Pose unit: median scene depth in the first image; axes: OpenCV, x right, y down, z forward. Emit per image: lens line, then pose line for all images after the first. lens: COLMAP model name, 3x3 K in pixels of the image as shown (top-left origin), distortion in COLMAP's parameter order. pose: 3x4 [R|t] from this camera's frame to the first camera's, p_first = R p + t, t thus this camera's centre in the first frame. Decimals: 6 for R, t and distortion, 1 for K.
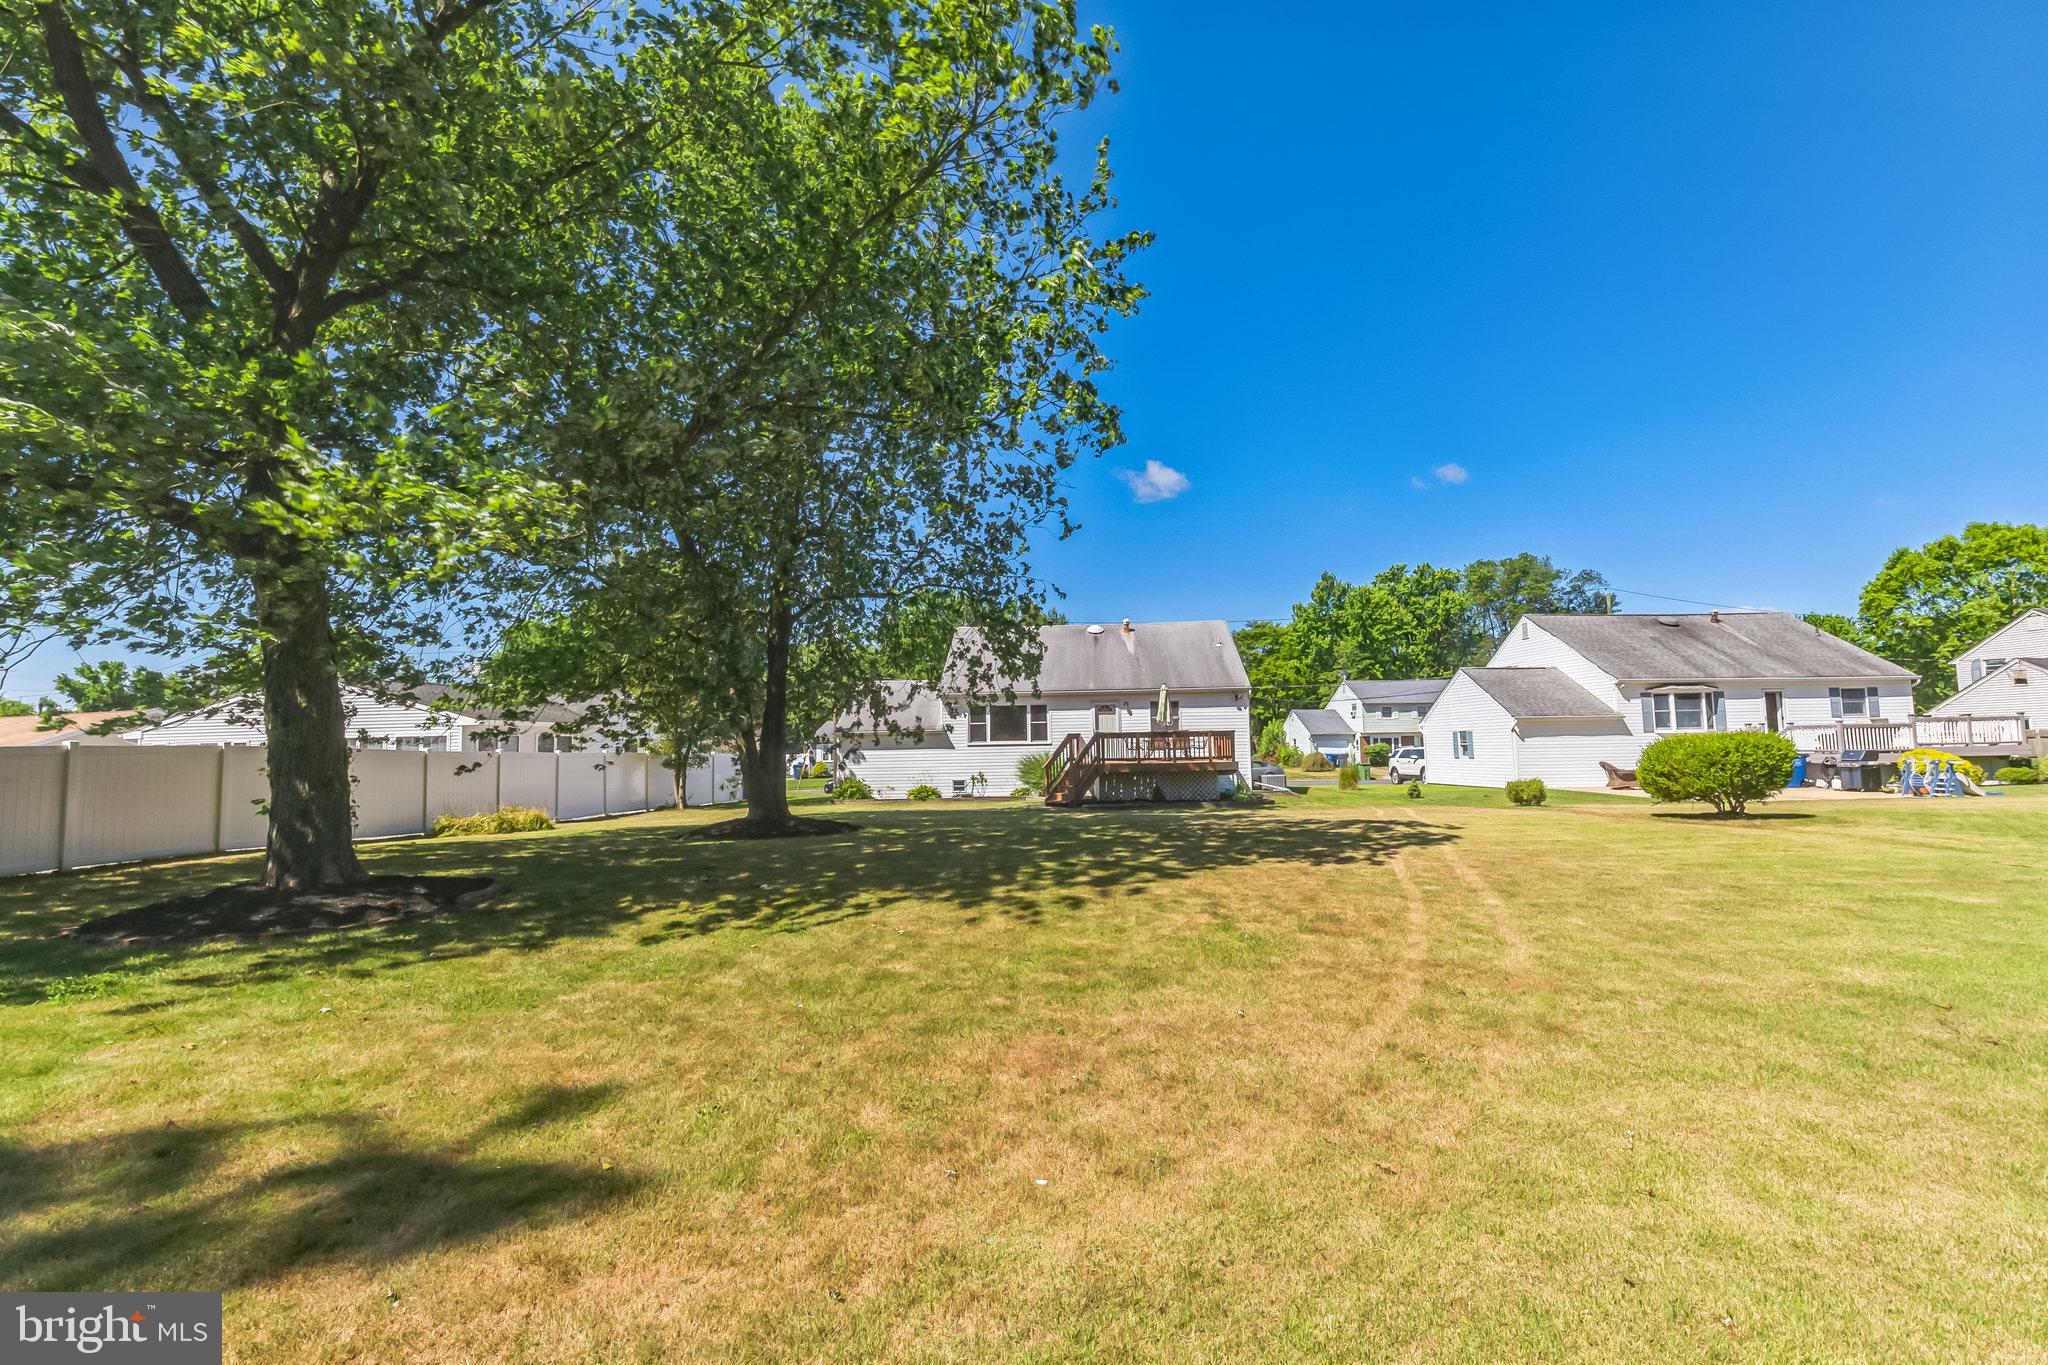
lens RADIAL K [[920.4, 0, 1017.6], [0, 920.4, 654.8], [0, 0, 1]] dist [0.018099, -0.005486]
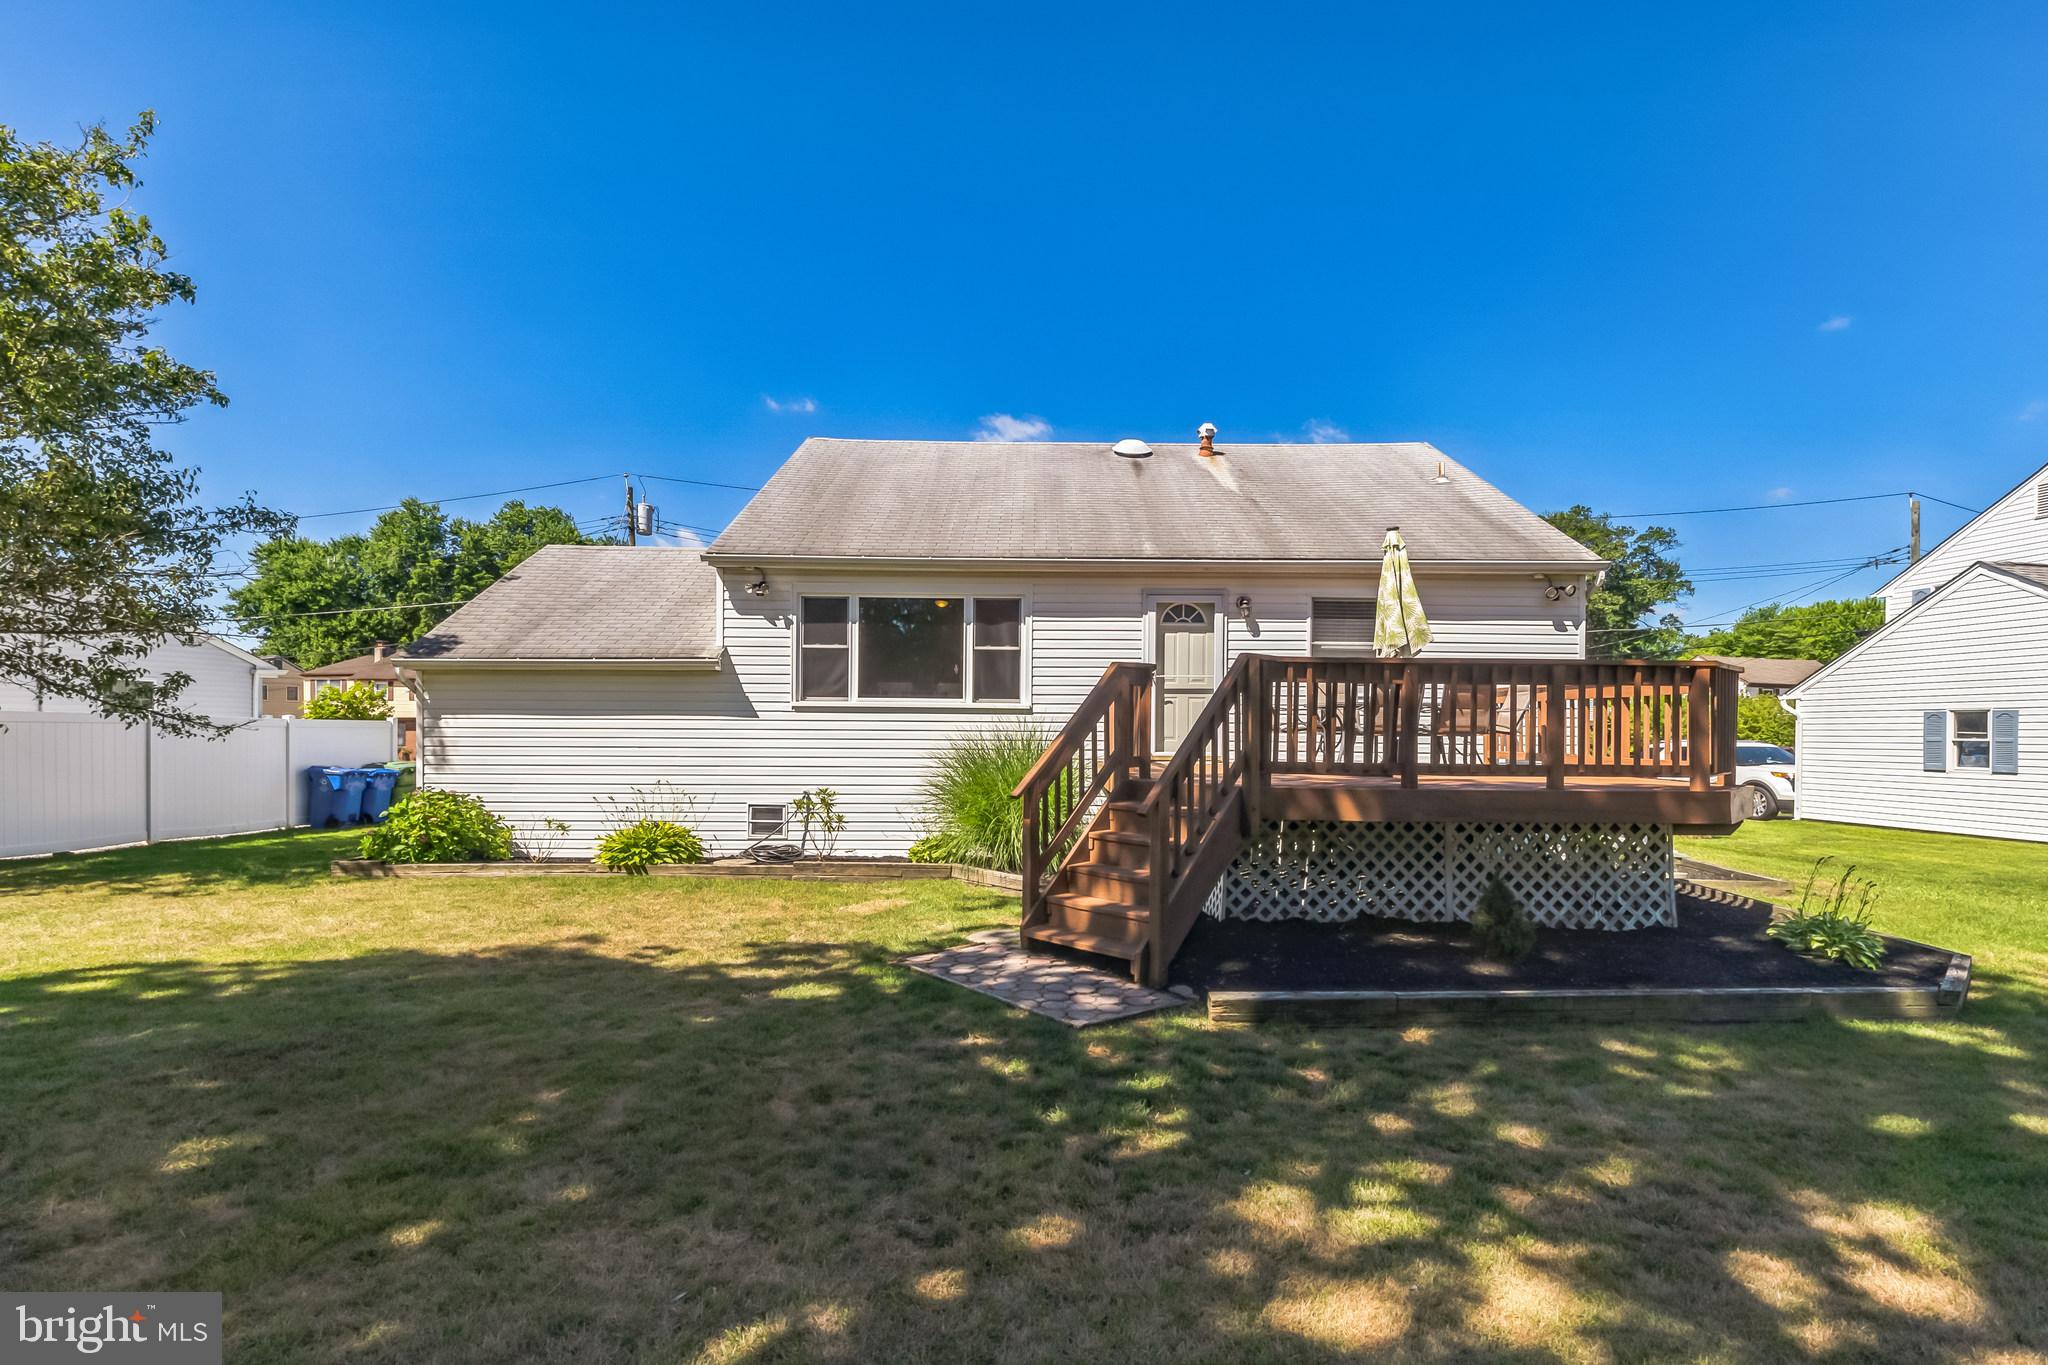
lens RADIAL K [[920.4, 0, 1017.6], [0, 920.4, 654.8], [0, 0, 1]] dist [0.018099, -0.005486]
pose [[0.997232, 0.033023, 0.066621, 0.007439], [-0.034512, 0.999177, 0.021321, 0.067500], [-0.065862, -0.023561, 0.997551, 0.642481]]
